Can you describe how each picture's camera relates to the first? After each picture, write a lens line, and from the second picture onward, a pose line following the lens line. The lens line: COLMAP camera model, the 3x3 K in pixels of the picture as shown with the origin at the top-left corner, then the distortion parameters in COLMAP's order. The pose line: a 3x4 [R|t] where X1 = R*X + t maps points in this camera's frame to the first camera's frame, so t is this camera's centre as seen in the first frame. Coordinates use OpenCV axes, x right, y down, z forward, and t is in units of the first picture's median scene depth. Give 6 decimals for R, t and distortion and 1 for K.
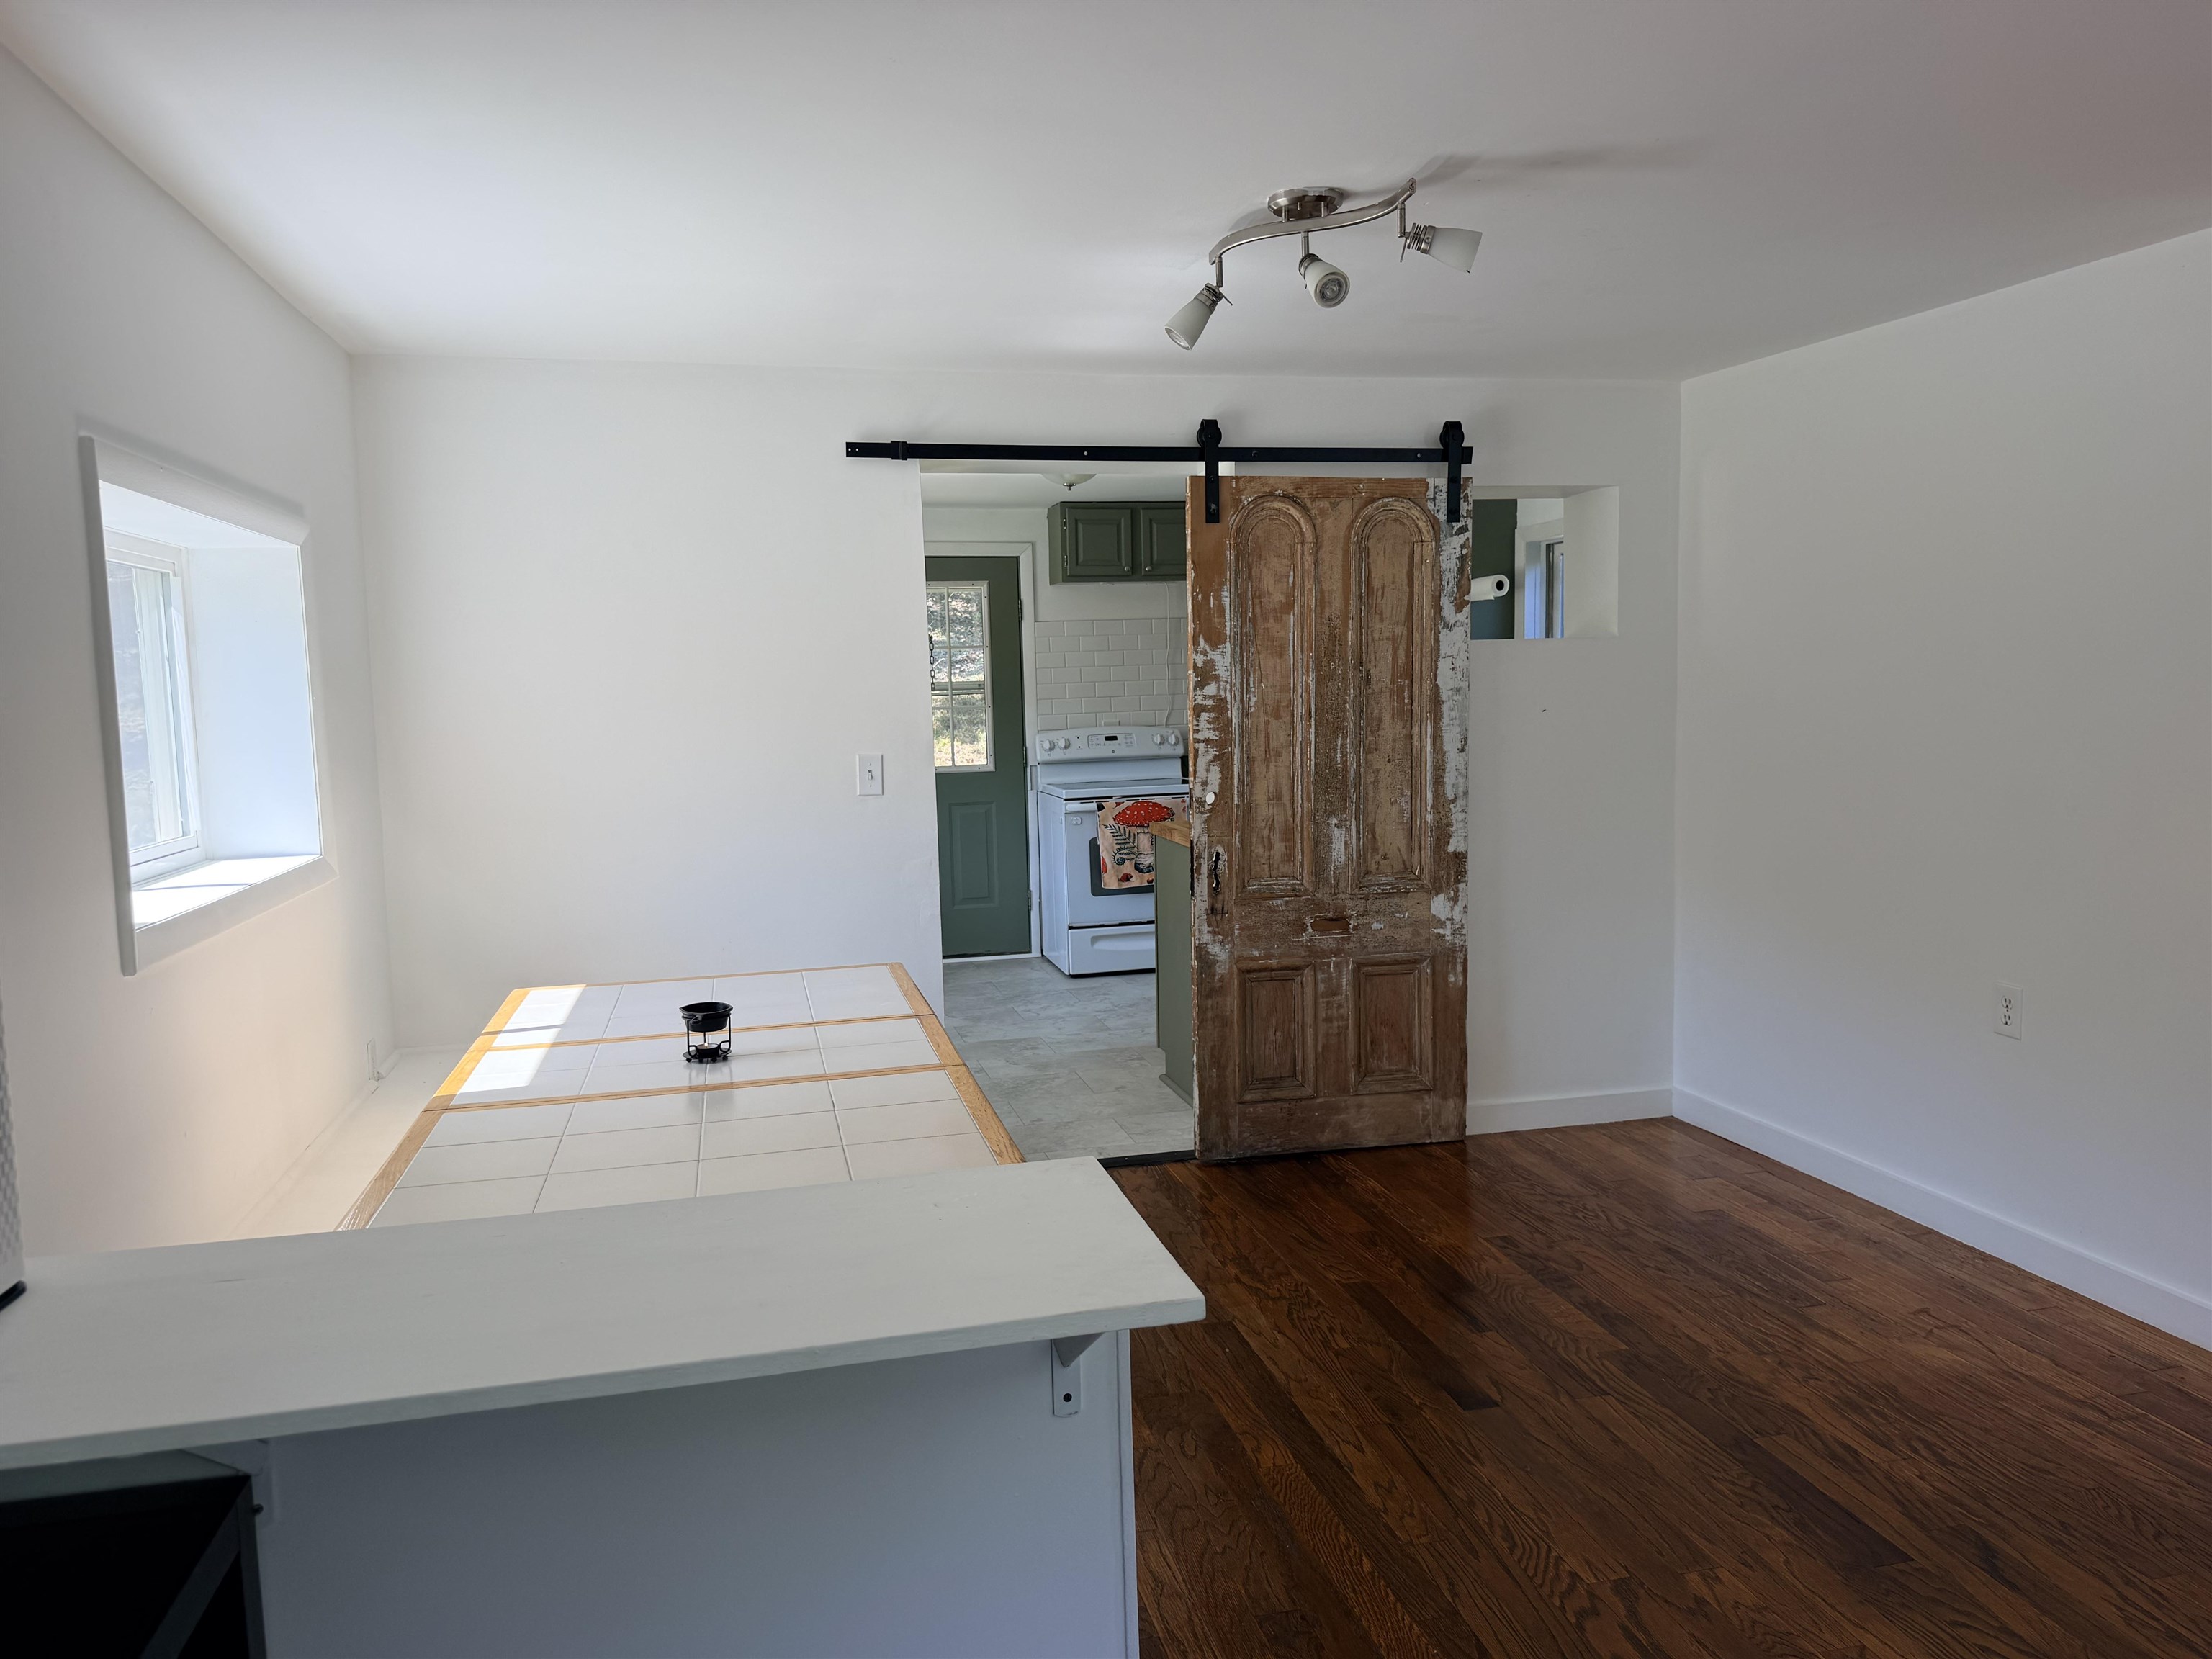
lens RADIAL K [[1571.7, 0, 1099.3], [0, 1571.7, 845.4], [0, 0, 1]] dist [0.065564, -0.087822]
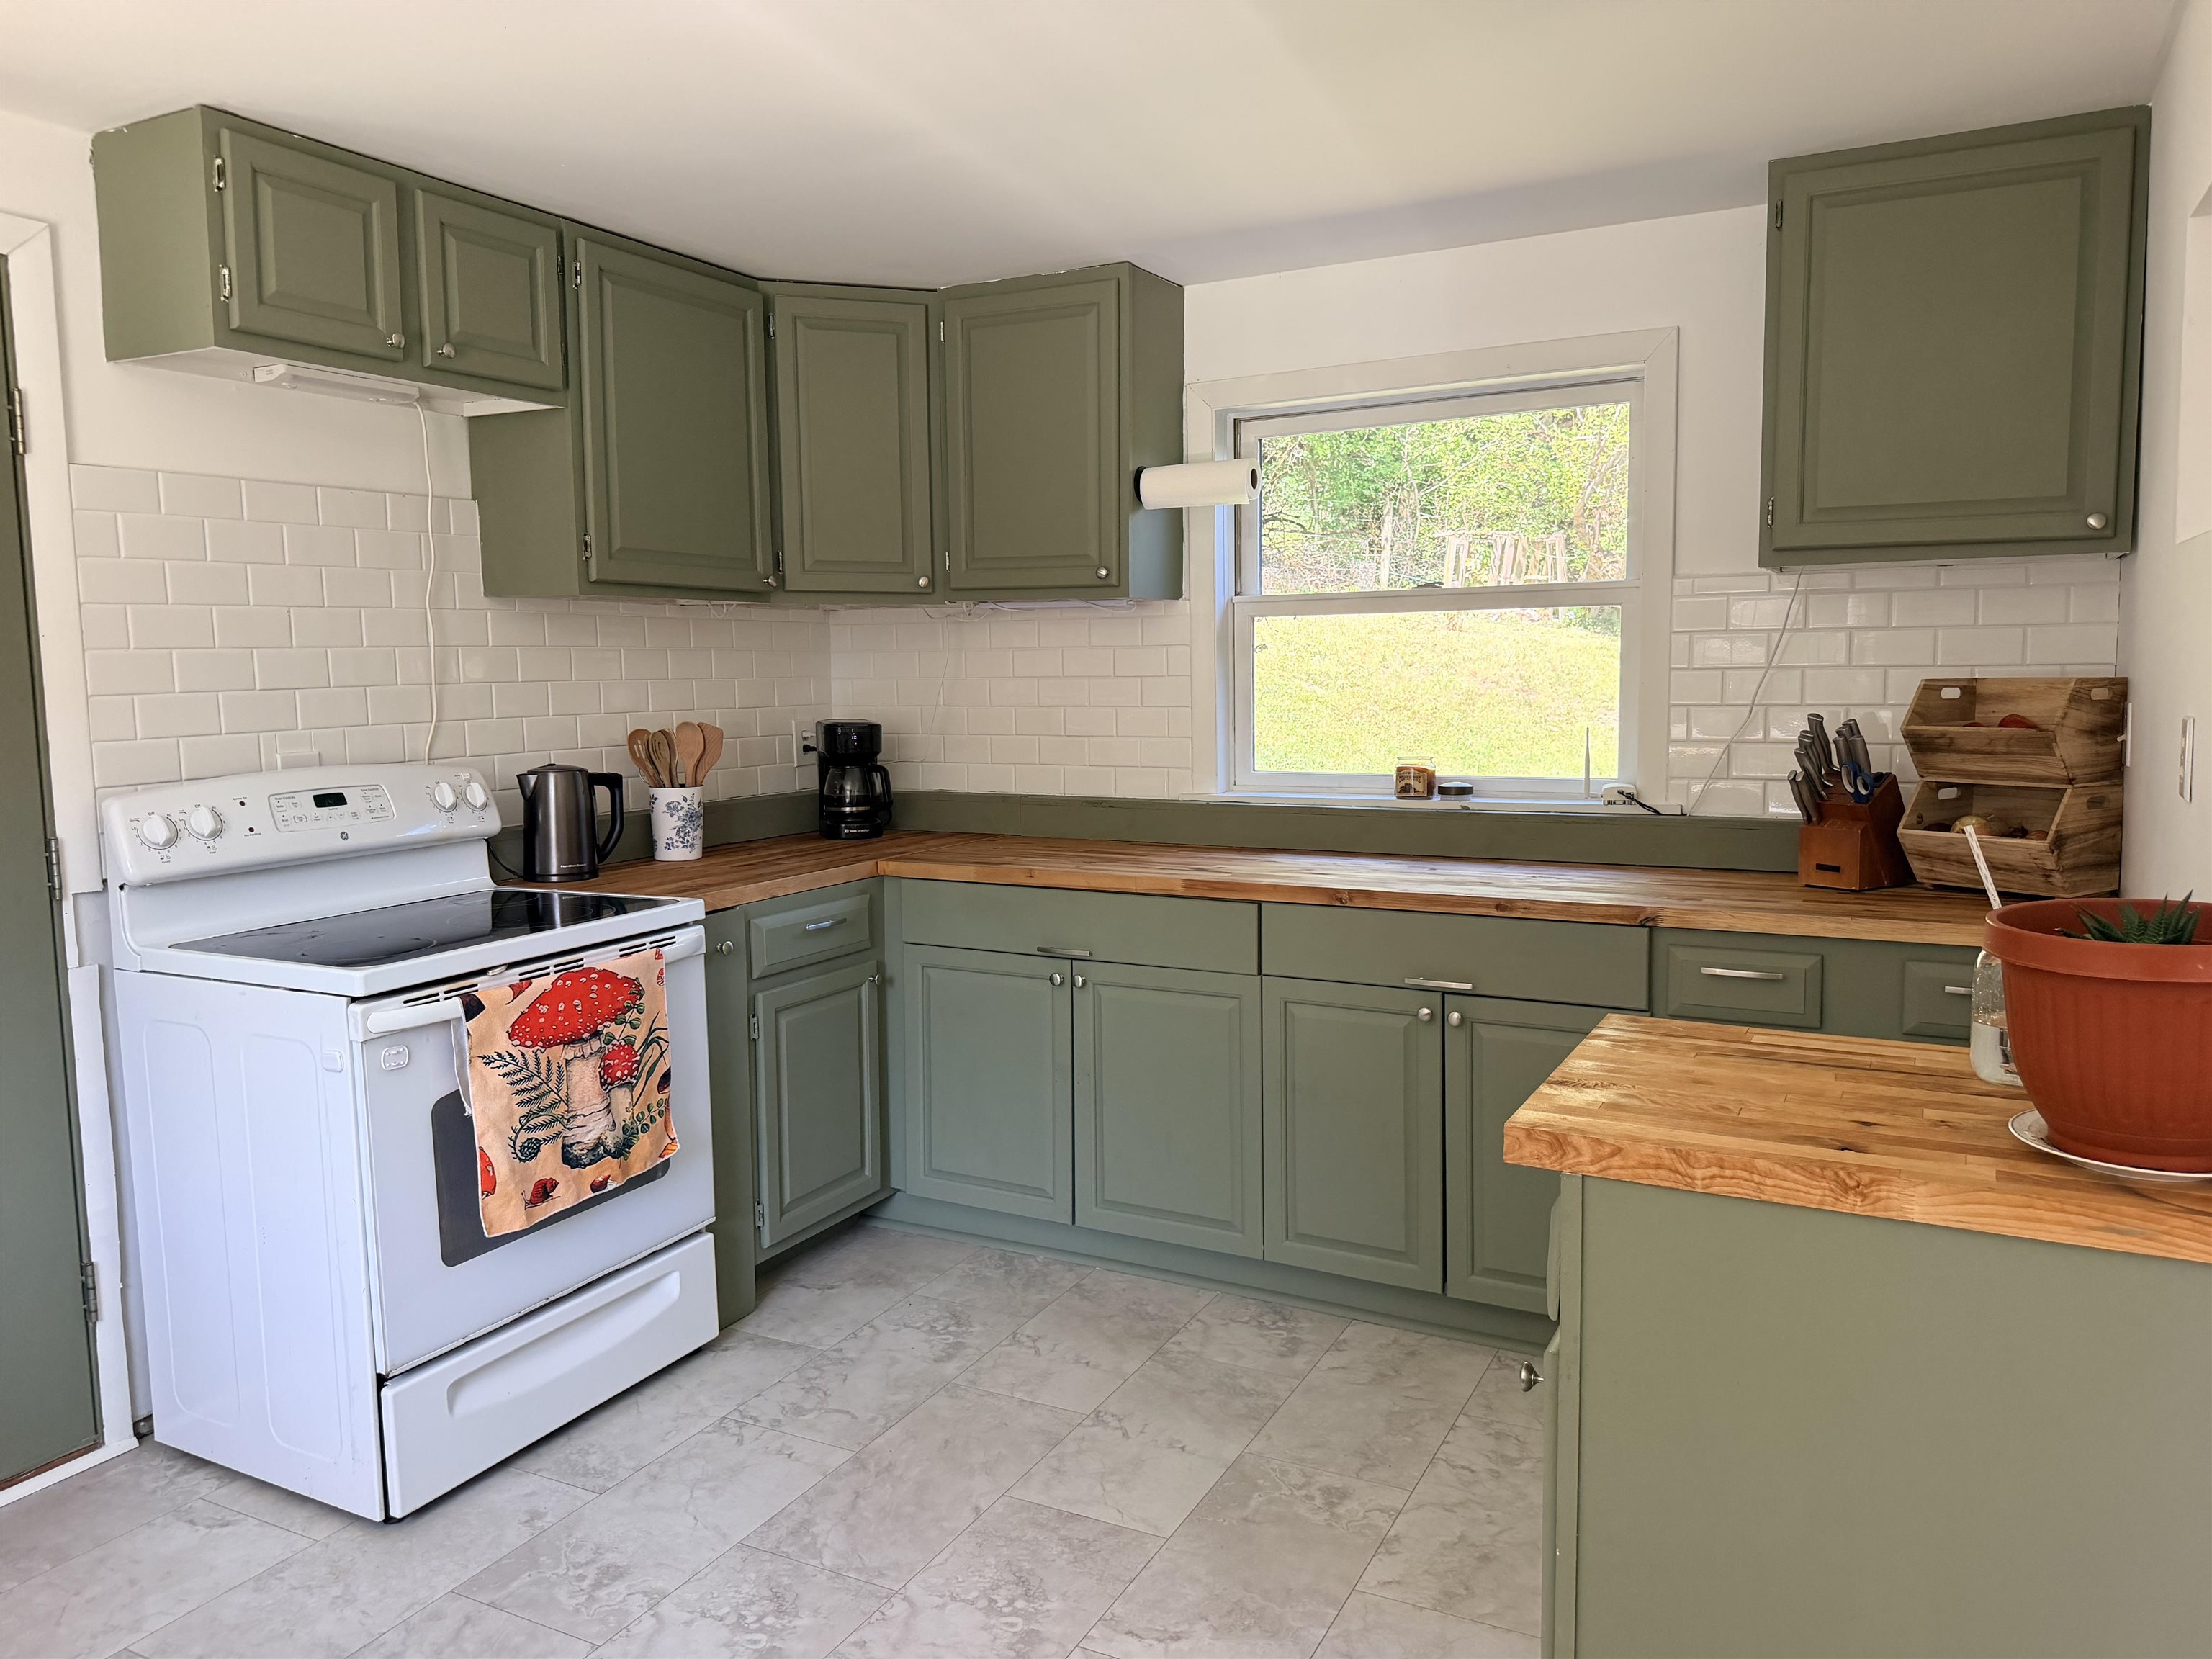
lens RADIAL K [[1571.7, 0, 1110.3], [0, 1571.7, 810.5], [0, 0, 1]] dist [0.065564, -0.087822]
pose [[0.645200, -0.053103, 0.762166, -0.169576], [0.073766, 0.997251, 0.007037, -0.058681], [-0.760444, 0.051681, 0.647343, 0.662471]]
